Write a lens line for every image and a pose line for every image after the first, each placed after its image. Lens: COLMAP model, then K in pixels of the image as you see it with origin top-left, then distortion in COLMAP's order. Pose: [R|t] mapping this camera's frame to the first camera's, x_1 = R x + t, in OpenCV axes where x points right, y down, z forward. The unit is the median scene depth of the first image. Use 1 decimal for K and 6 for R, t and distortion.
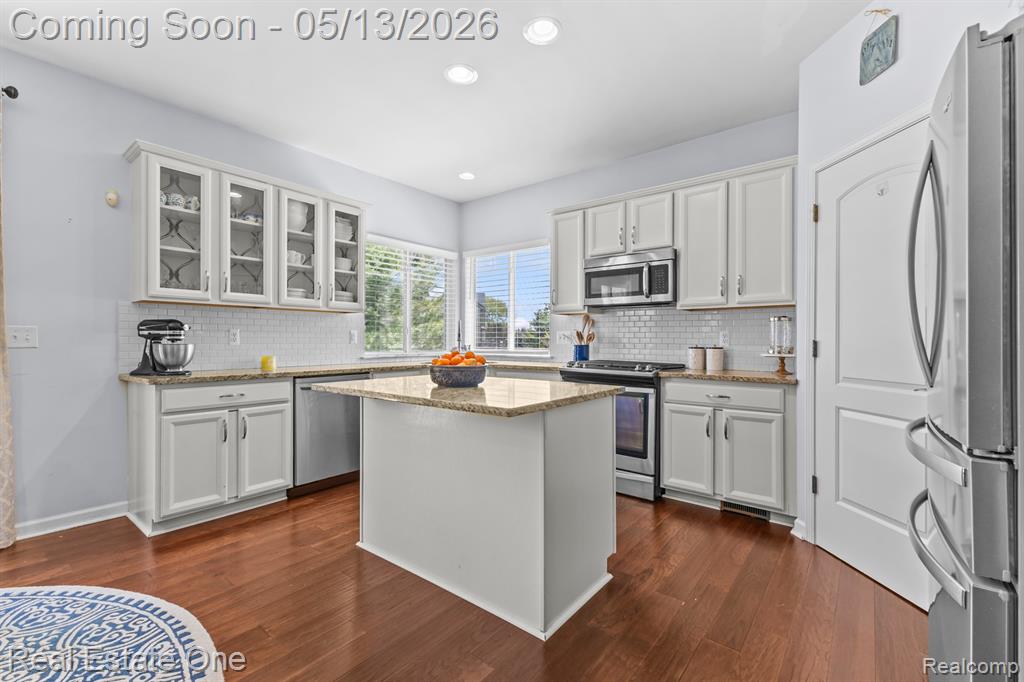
lens RADIAL K [[445.2, 0, 511.5], [0, 445.2, 341.2], [0, 0, 1]] dist [-0.000936, 0.000298]
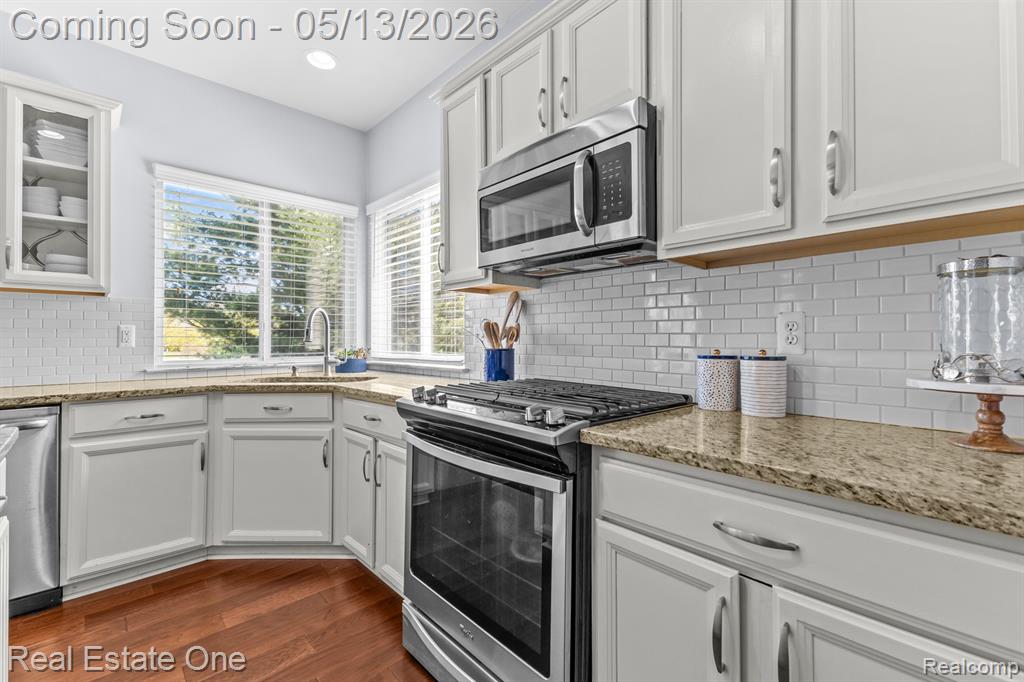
lens RADIAL K [[445.2, 0, 513.8], [0, 445.2, 337.5], [0, 0, 1]] dist [-0.000936, 0.000298]
pose [[0.990078, -0.003989, -0.140466, 0.295527], [0.002645, 0.999949, -0.009755, 0.000626], [0.140497, 0.009286, 0.990038, 0.584797]]
